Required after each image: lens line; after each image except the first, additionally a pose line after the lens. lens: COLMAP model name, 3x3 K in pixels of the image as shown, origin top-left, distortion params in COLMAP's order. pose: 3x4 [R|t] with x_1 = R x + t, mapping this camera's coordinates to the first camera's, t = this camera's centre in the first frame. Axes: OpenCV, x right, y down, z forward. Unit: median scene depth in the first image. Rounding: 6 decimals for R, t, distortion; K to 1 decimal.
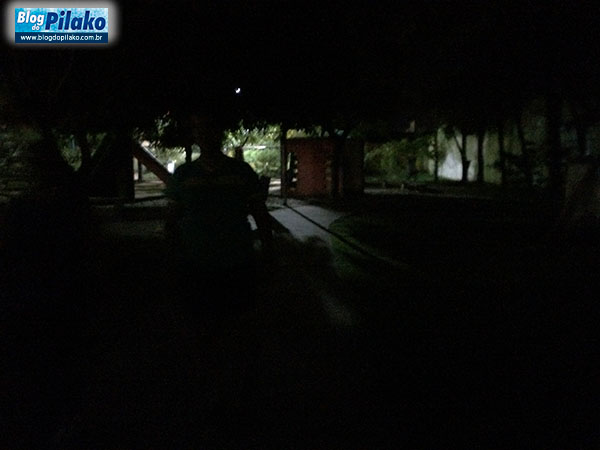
lens RADIAL K [[524.4, 0, 289.7], [0, 524.4, 211.9], [0, 0, 1]] dist [0.049917, 0.014789]
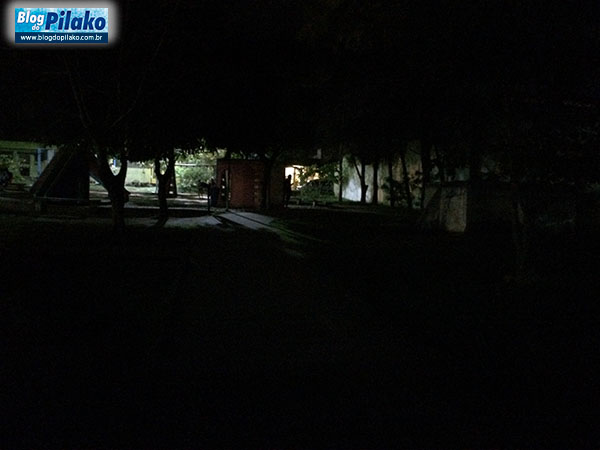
lens RADIAL K [[524.4, 0, 300.0], [0, 524.4, 224.8], [0, 0, 1]] dist [0.049917, 0.014789]
pose [[0.979570, 0.032916, 0.198393, -0.047420], [-0.029406, 0.999355, -0.020611, 0.022177], [-0.198944, 0.014356, 0.979906, -0.151144]]
